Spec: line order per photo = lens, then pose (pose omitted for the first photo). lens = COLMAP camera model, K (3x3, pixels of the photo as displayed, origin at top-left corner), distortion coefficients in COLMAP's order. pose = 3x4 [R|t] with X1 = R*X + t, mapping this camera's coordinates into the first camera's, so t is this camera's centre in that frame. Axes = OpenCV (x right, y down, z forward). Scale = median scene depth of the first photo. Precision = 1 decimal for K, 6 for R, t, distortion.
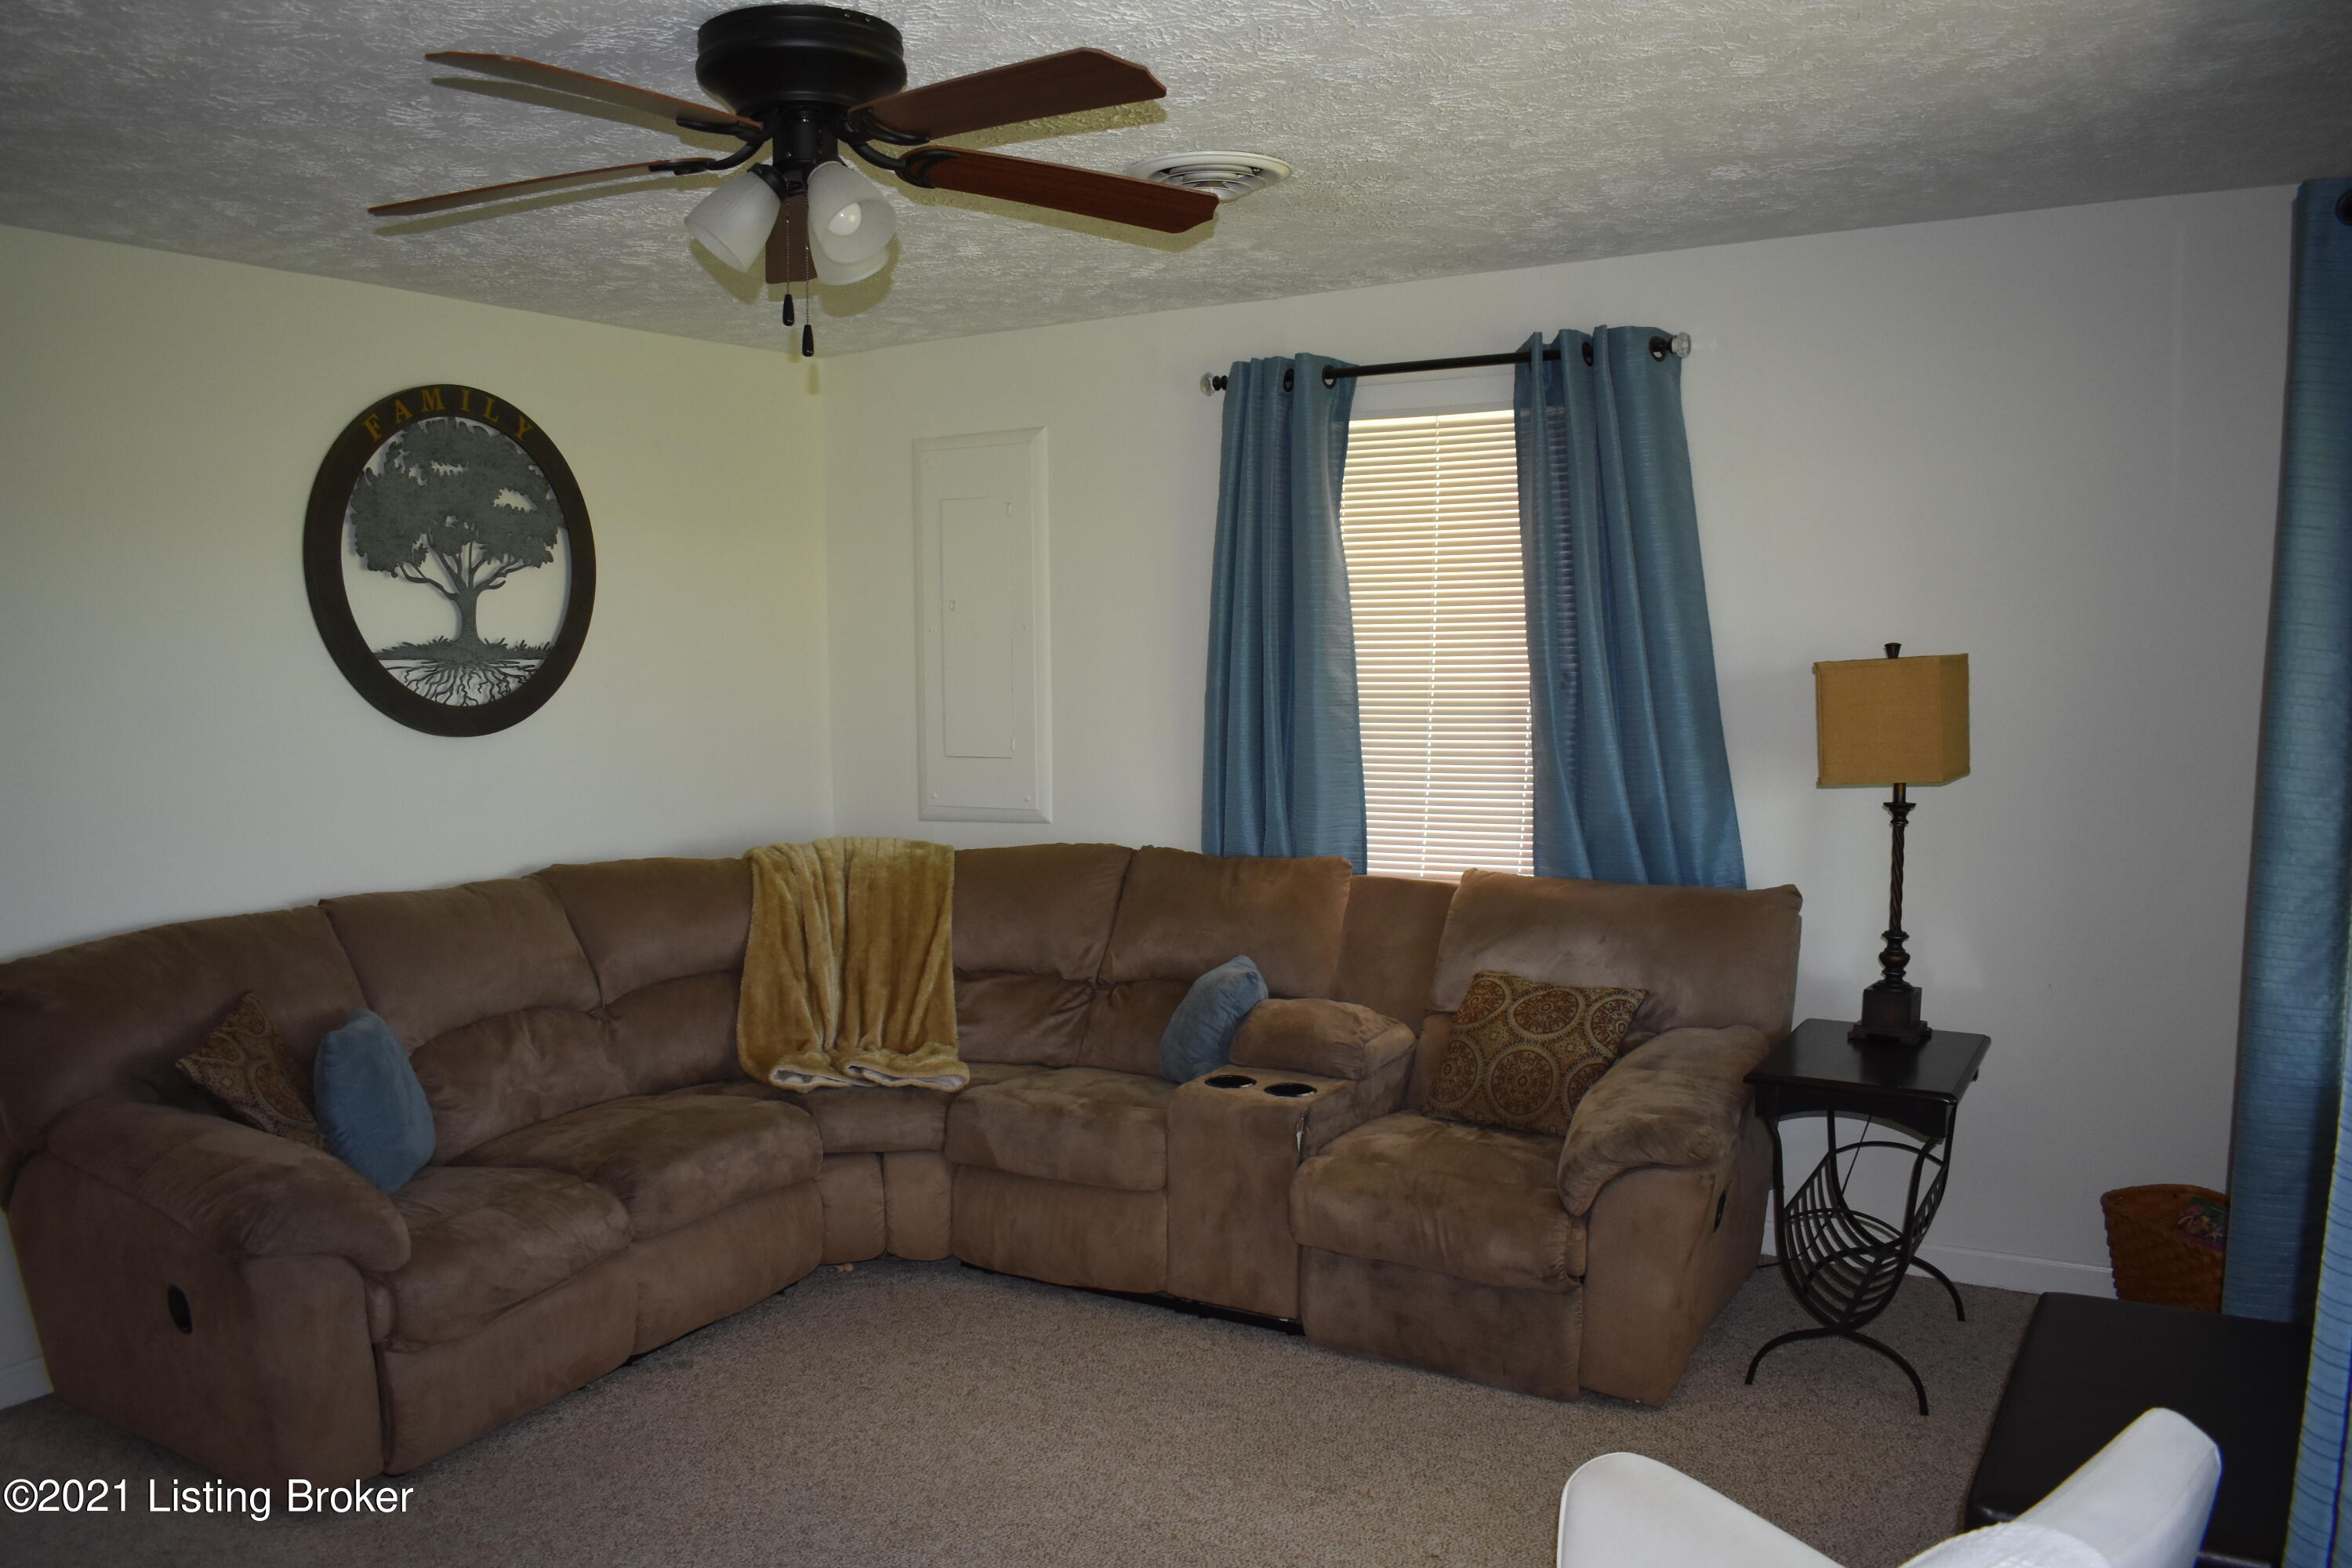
lens RADIAL K [[1838.3, 0, 1179.7], [0, 1838.3, 776.8], [0, 0, 1]] dist [-0.086201, 0.006431]
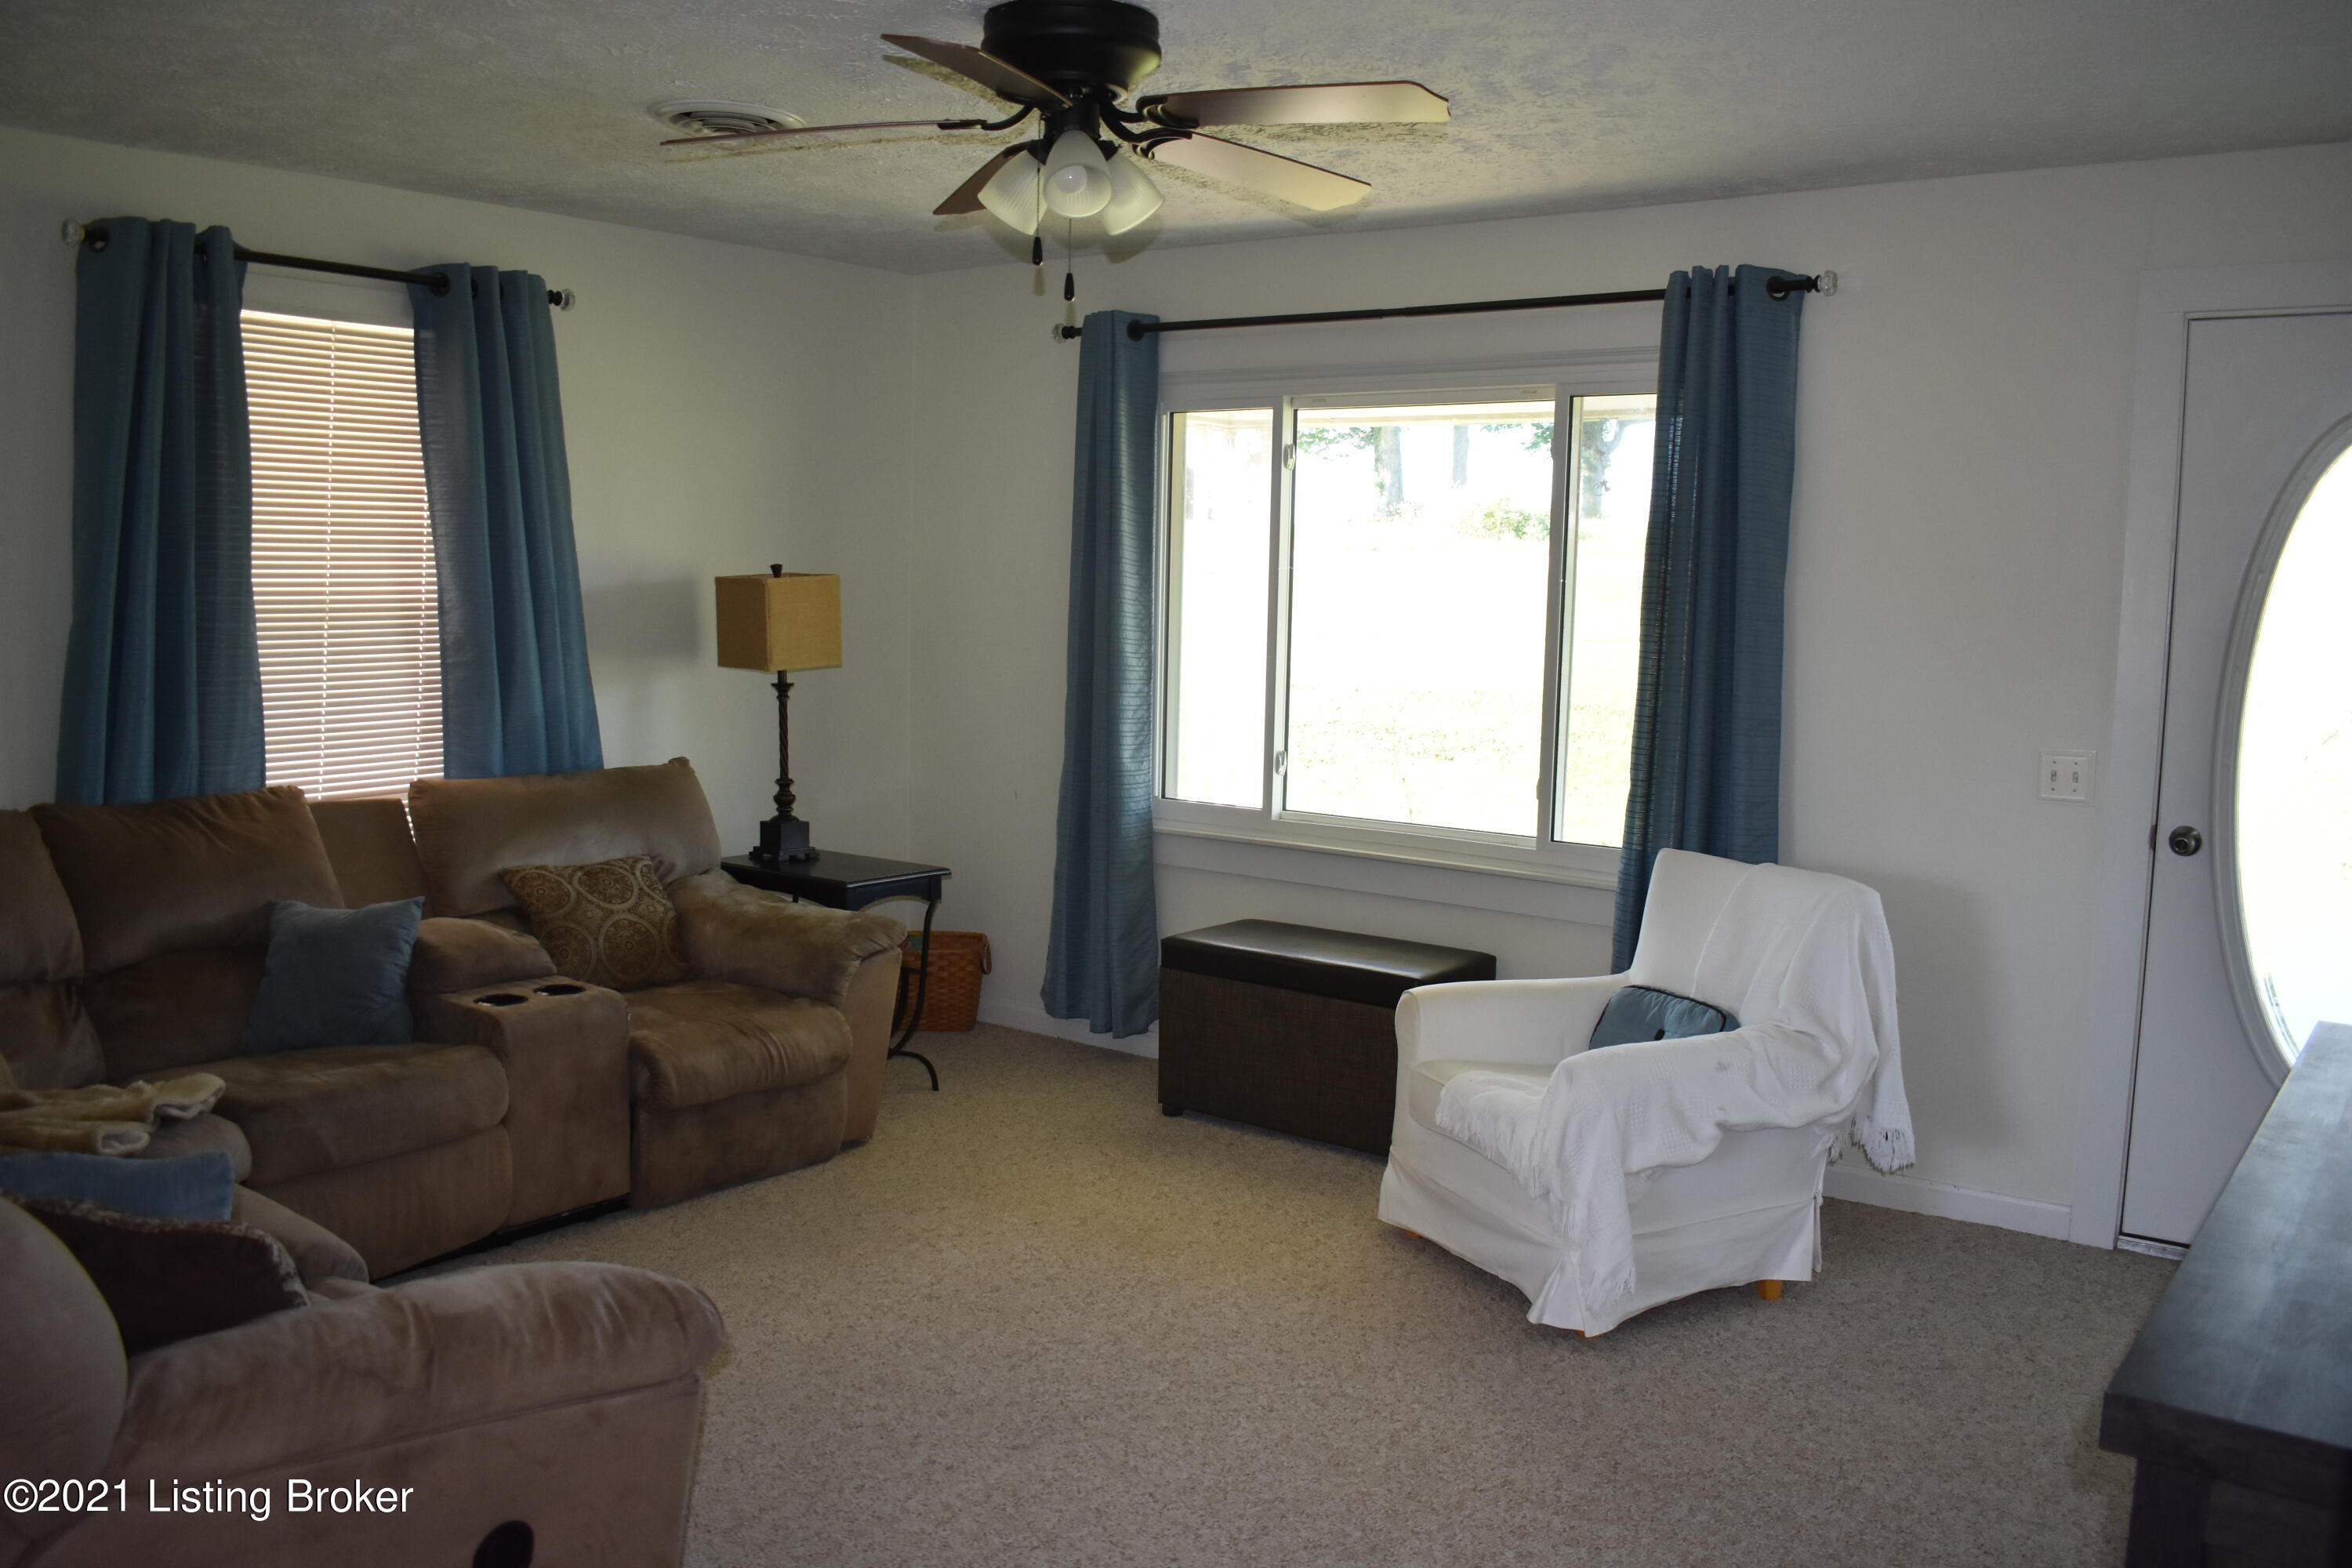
lens RADIAL K [[1838.3, 0, 1179.7], [0, 1838.3, 776.8], [0, 0, 1]] dist [-0.086201, 0.006431]
pose [[0.122428, -0.101386, 0.987285, -0.796628], [0.048185, 0.994203, 0.096121, -0.028084], [-0.991307, 0.035804, 0.126604, 0.461427]]
